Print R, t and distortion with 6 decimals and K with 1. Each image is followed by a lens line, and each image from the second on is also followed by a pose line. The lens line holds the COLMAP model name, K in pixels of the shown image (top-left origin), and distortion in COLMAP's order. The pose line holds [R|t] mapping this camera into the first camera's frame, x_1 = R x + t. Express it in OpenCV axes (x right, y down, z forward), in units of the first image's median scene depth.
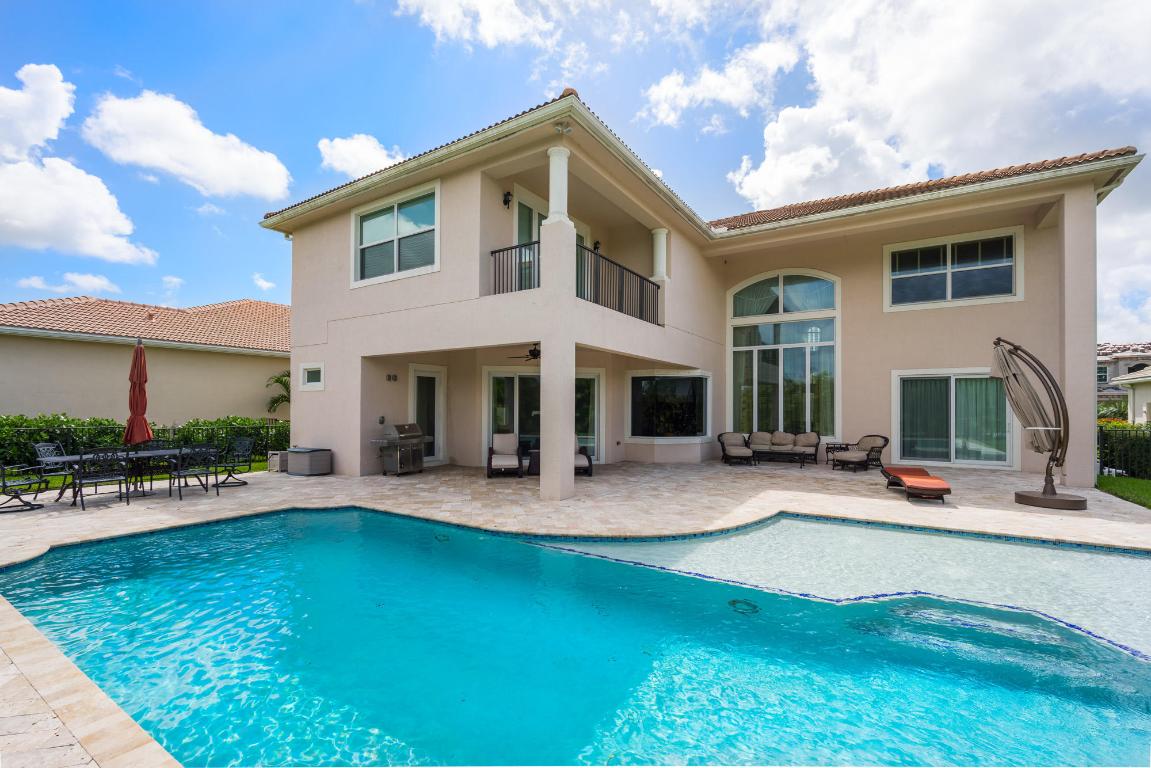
lens RADIAL K [[491.1, 0, 564.3], [0, 491.1, 406.9], [0, 0, 1]] dist [0.000373, -0.000176]
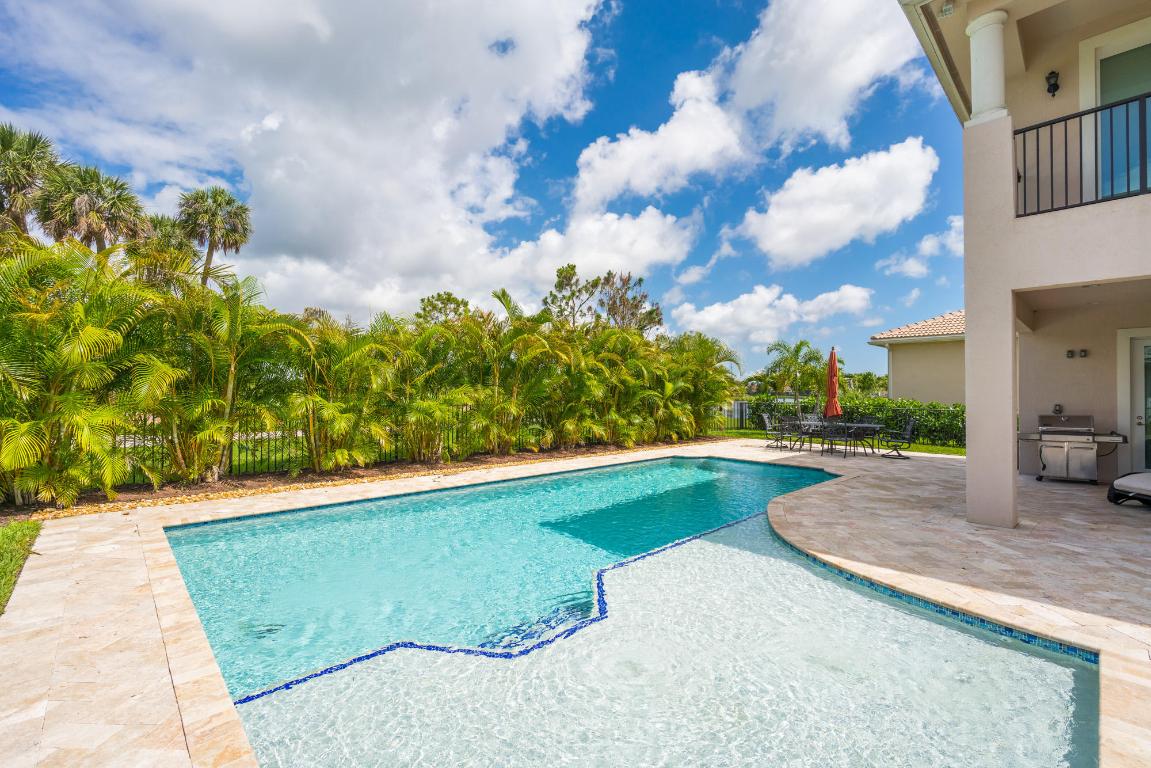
lens RADIAL K [[498.7, 0, 576.1], [0, 498.7, 389.2], [0, 0, 1]] dist [0.002557, 0.000094]
pose [[-0.228469, -0.012556, -0.973470, 0.527971], [-0.003230, 0.999921, -0.012140, 0.006468], [0.973546, 0.000371, -0.228492, 0.394097]]
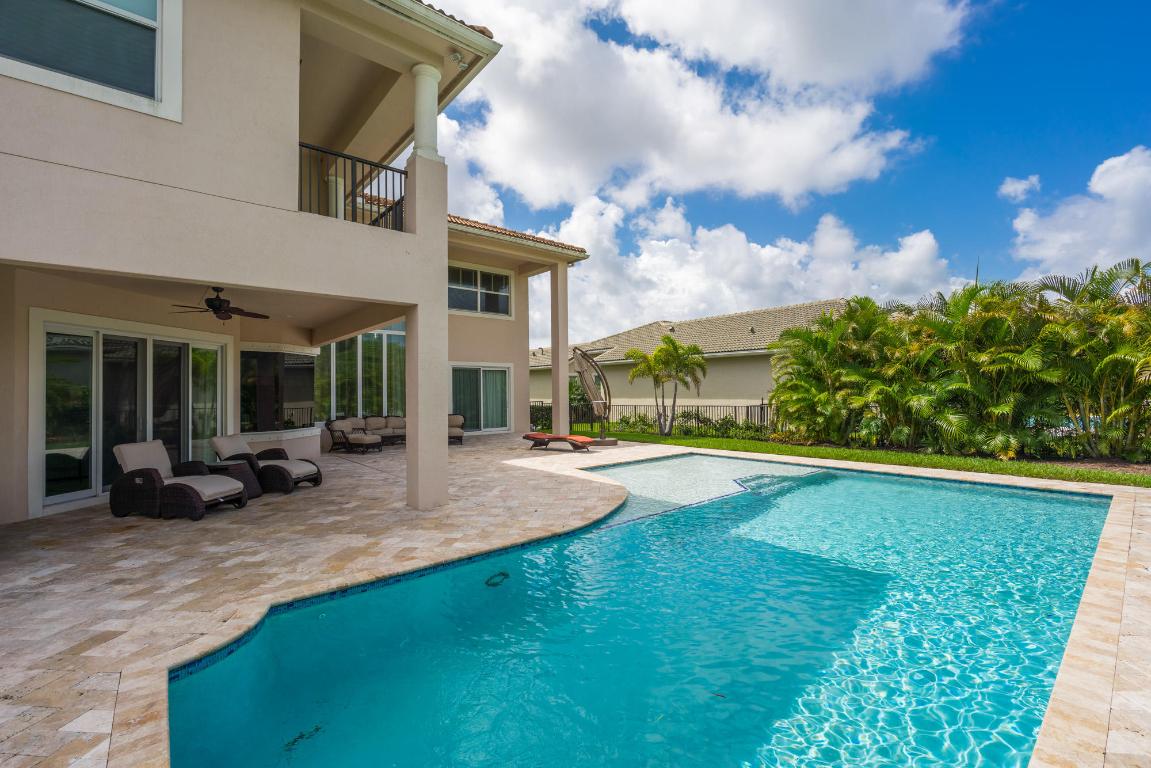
lens RADIAL K [[498.7, 0, 576.1], [0, 498.7, 389.2], [0, 0, 1]] dist [0.002557, 0.000094]
pose [[0.290295, -0.000965, 0.956937, -0.477380], [0.007011, 0.999975, -0.001118, 0.000314], [-0.956911, 0.007034, 0.290295, 0.351499]]
